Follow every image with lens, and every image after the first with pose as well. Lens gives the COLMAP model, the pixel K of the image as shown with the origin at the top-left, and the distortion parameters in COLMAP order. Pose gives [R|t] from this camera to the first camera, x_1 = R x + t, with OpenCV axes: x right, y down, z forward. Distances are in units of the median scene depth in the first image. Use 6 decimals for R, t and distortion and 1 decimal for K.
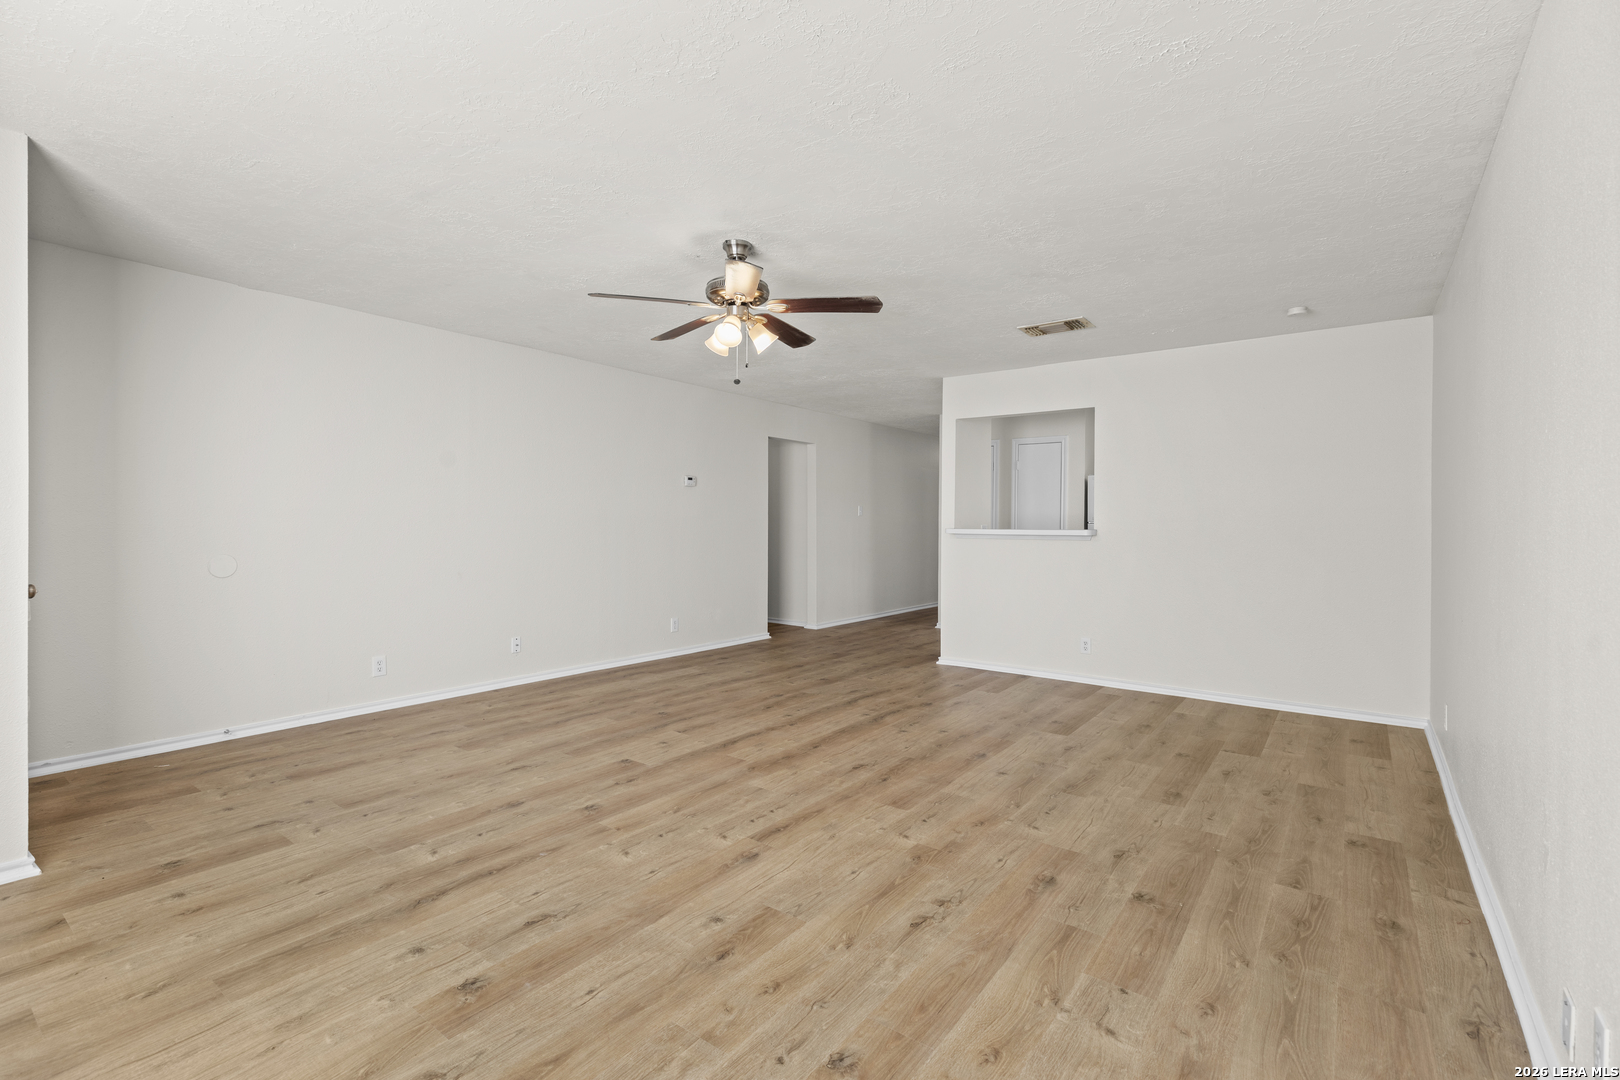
lens RADIAL K [[736.6, 0, 803.5], [0, 736.6, 517.4], [0, 0, 1]] dist [0.003396, -0.000252]
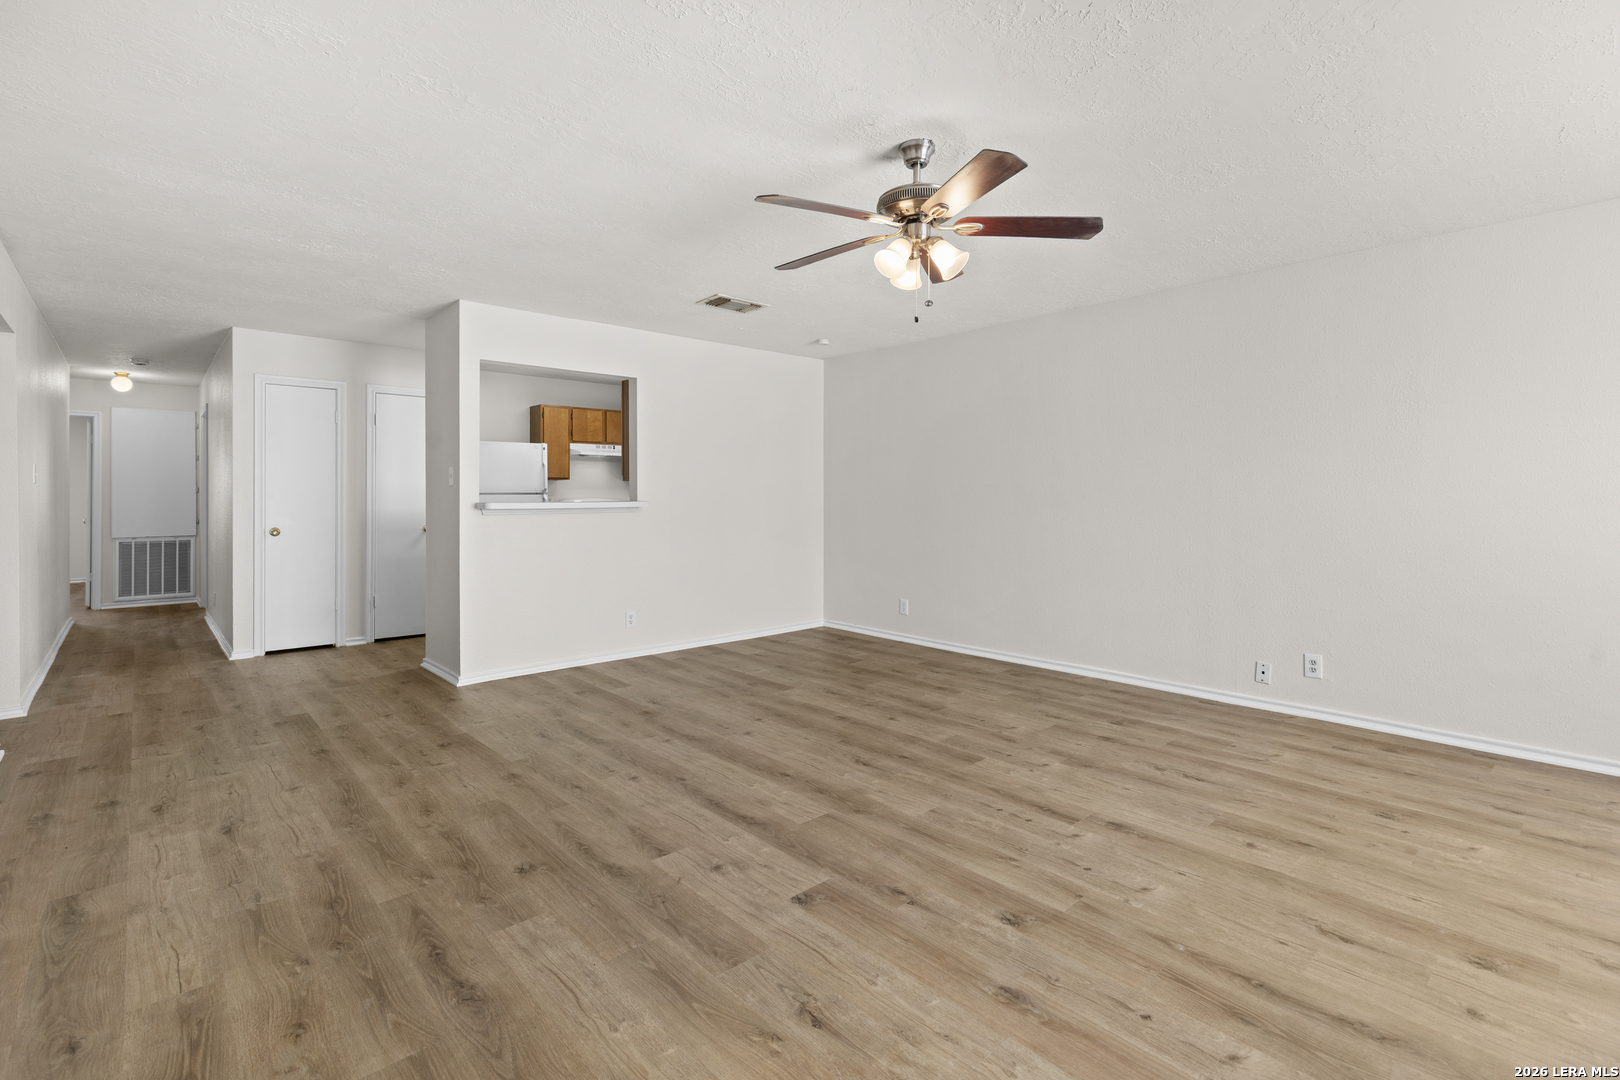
lens RADIAL K [[736.6, 0, 803.5], [0, 736.6, 517.4], [0, 0, 1]] dist [0.003396, -0.000252]
pose [[0.188471, -0.036282, 0.981408, -0.920414], [-0.002502, 0.999296, 0.037424, -0.002670], [-0.982076, -0.009508, 0.188248, 0.999691]]
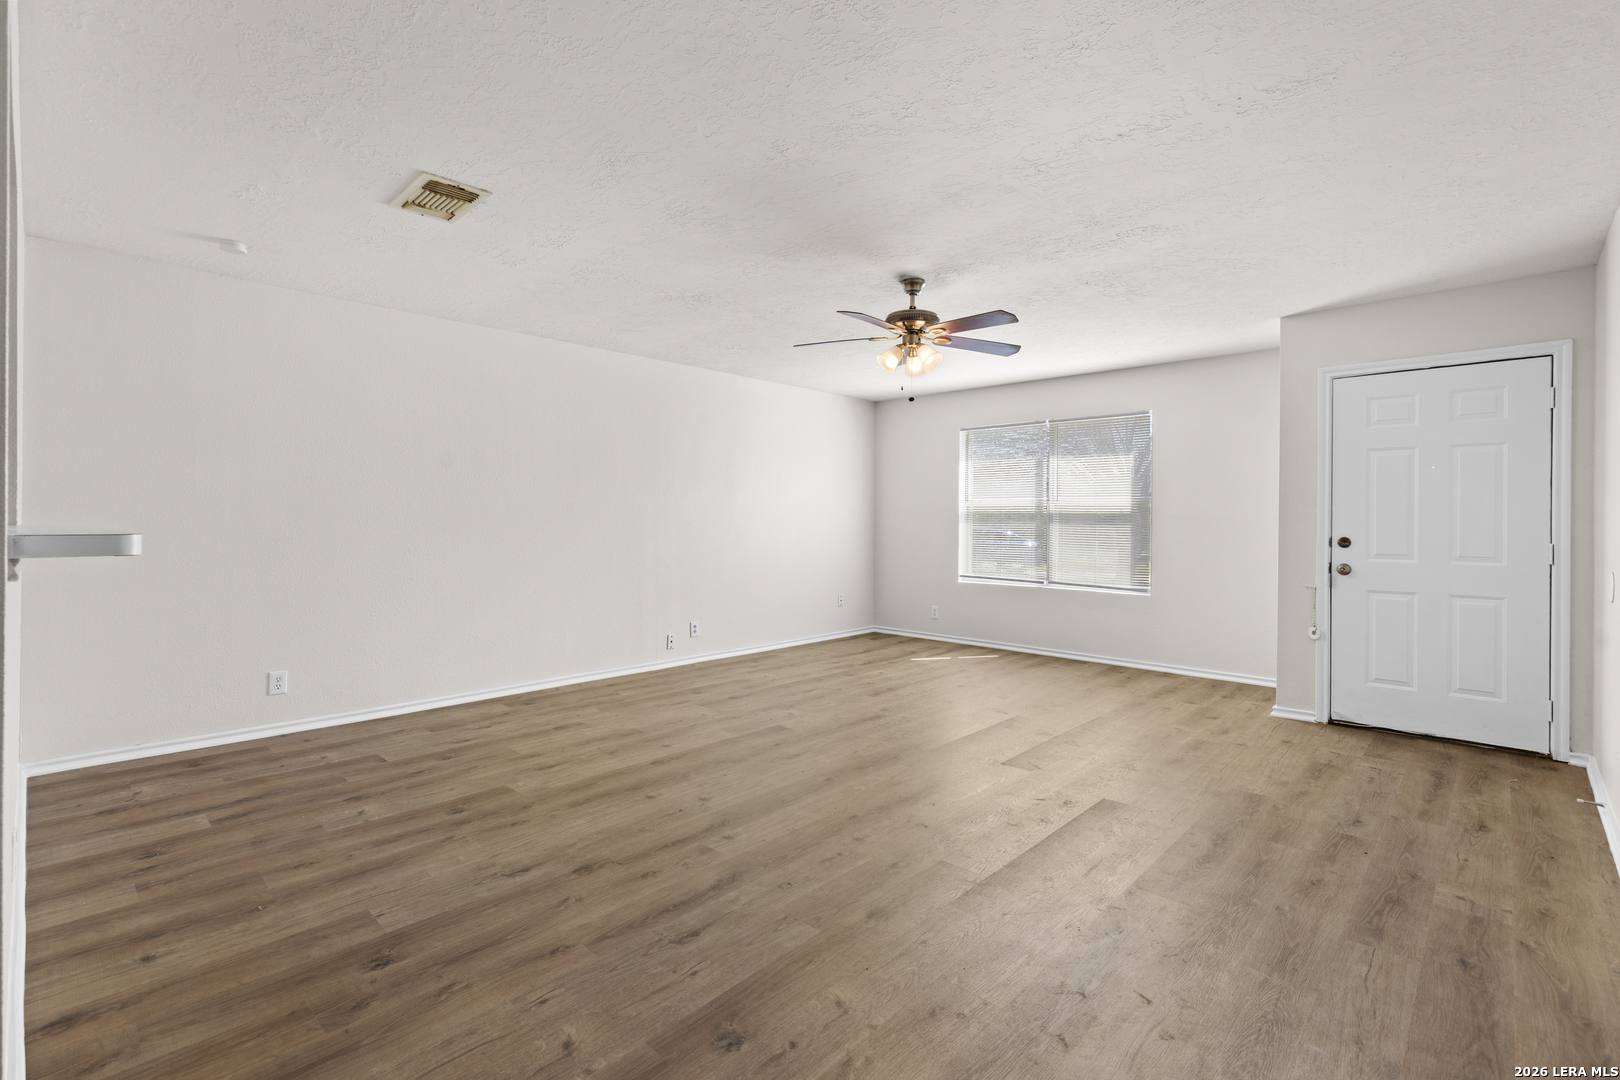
lens RADIAL K [[743.9, 0, 811.1], [0, 743.9, 520.6], [0, 0, 1]] dist [0.000914, -0.000562]
pose [[-0.994797, -0.012463, 0.101112, -0.056239], [-0.012979, 0.999906, -0.004446, 0.016910], [-0.101047, -0.005735, -0.994865, 2.245185]]
